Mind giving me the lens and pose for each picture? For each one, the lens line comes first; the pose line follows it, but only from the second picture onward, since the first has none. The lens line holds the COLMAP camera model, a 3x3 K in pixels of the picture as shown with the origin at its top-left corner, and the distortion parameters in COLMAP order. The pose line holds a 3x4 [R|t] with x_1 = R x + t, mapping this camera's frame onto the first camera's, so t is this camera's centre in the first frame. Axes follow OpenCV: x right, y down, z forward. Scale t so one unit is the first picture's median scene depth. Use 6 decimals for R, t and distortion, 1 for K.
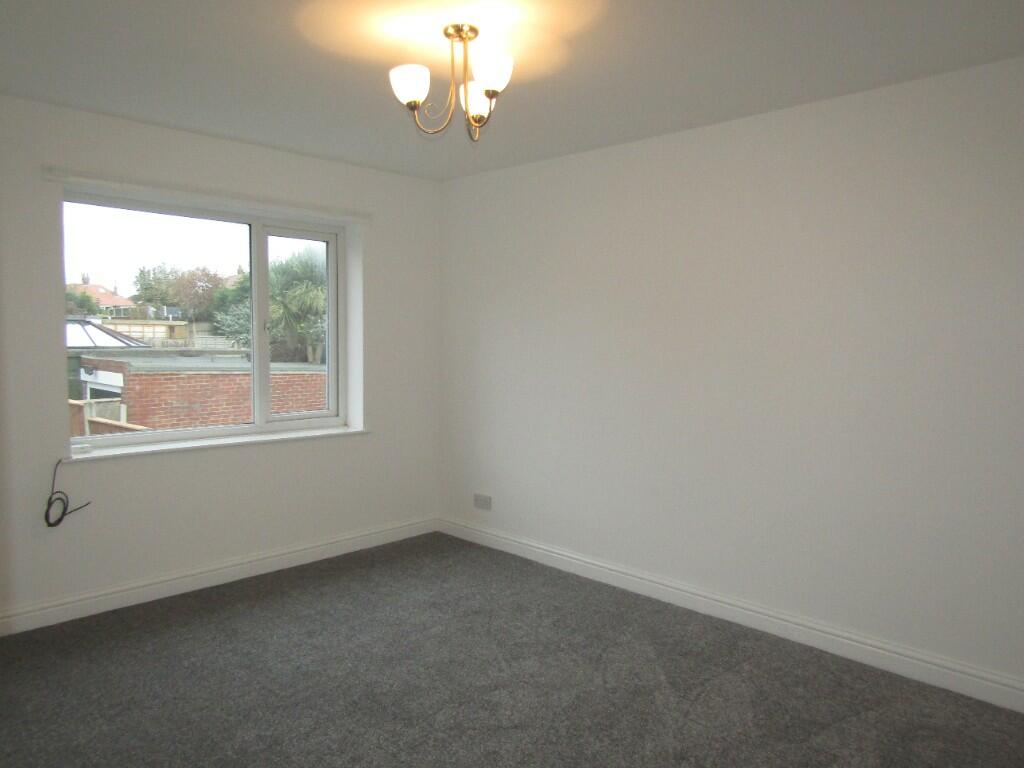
lens RADIAL K [[732.3, 0, 510.5], [0, 732.3, 384.3], [0, 0, 1]] dist [0.000448, 0.000843]
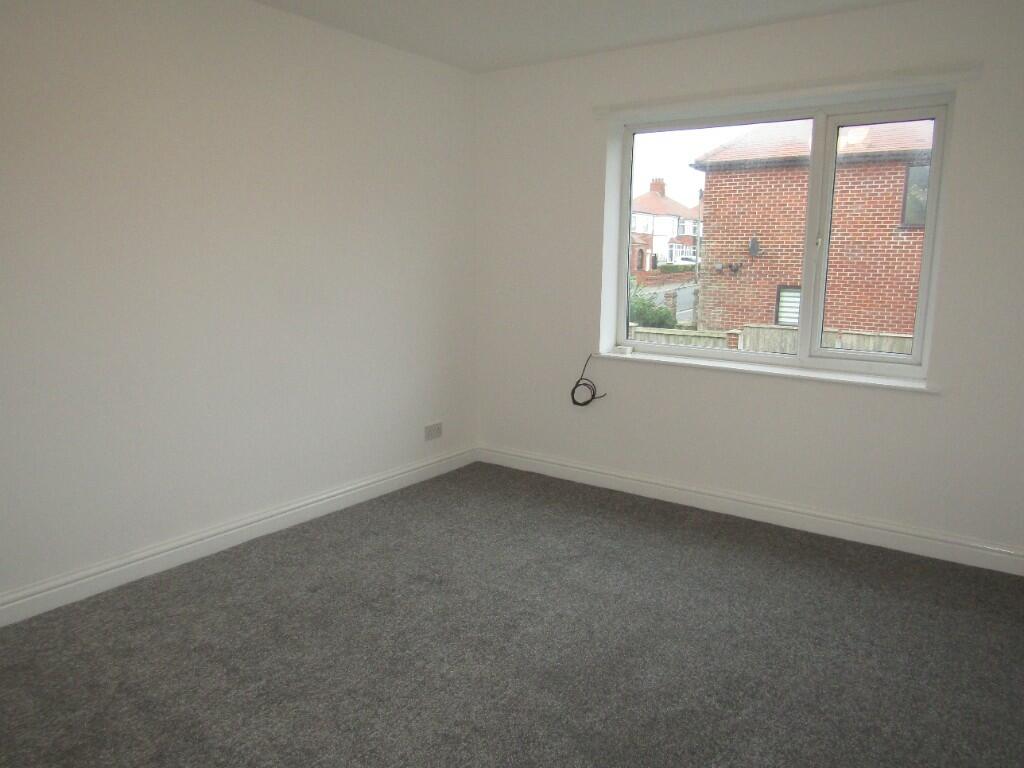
lens RADIAL K [[732.3, 0, 510.9], [0, 732.3, 383.3], [0, 0, 1]] dist [0.000448, 0.000843]
pose [[0.148433, 0.167038, -0.974713, 0.566612], [-0.074511, 0.984719, 0.157406, -0.031705], [0.986111, 0.049263, 0.158611, 0.664685]]
